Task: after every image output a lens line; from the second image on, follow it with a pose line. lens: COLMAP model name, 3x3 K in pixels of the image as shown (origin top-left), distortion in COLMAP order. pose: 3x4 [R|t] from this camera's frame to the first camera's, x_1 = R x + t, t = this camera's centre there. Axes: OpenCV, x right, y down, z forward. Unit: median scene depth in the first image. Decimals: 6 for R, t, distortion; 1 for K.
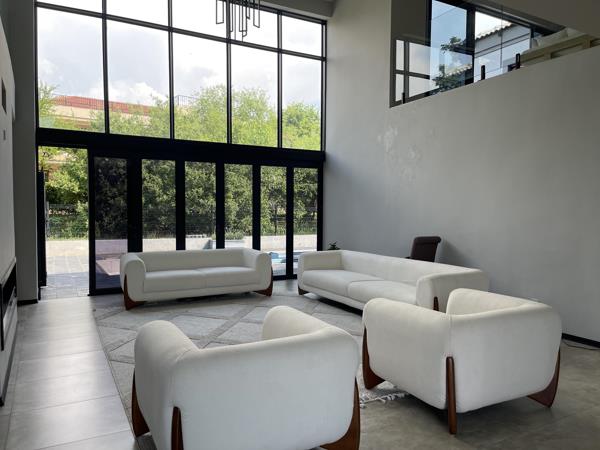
lens RADIAL K [[457.6, 0, 300.0], [0, 457.6, 225.0], [0, 0, 1]] dist [0.117861, -0.160009]
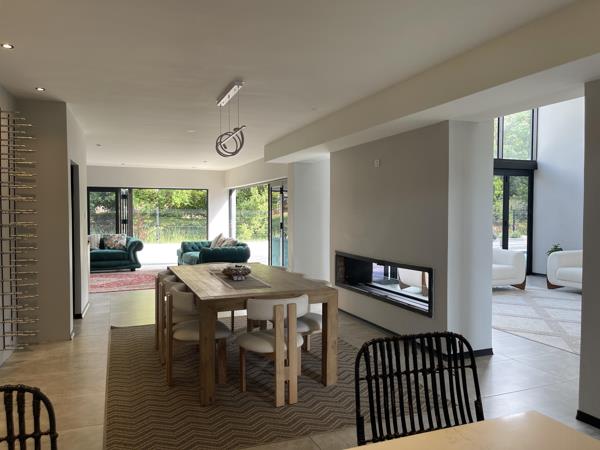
lens RADIAL K [[457.6, 0, 300.0], [0, 457.6, 225.0], [0, 0, 1]] dist [0.117861, -0.160009]
pose [[0.991226, 0.002662, -0.132149, -0.416481], [-0.003741, 0.999962, -0.007914, 0.003593], [0.132123, 0.008339, 0.991198, -0.205919]]
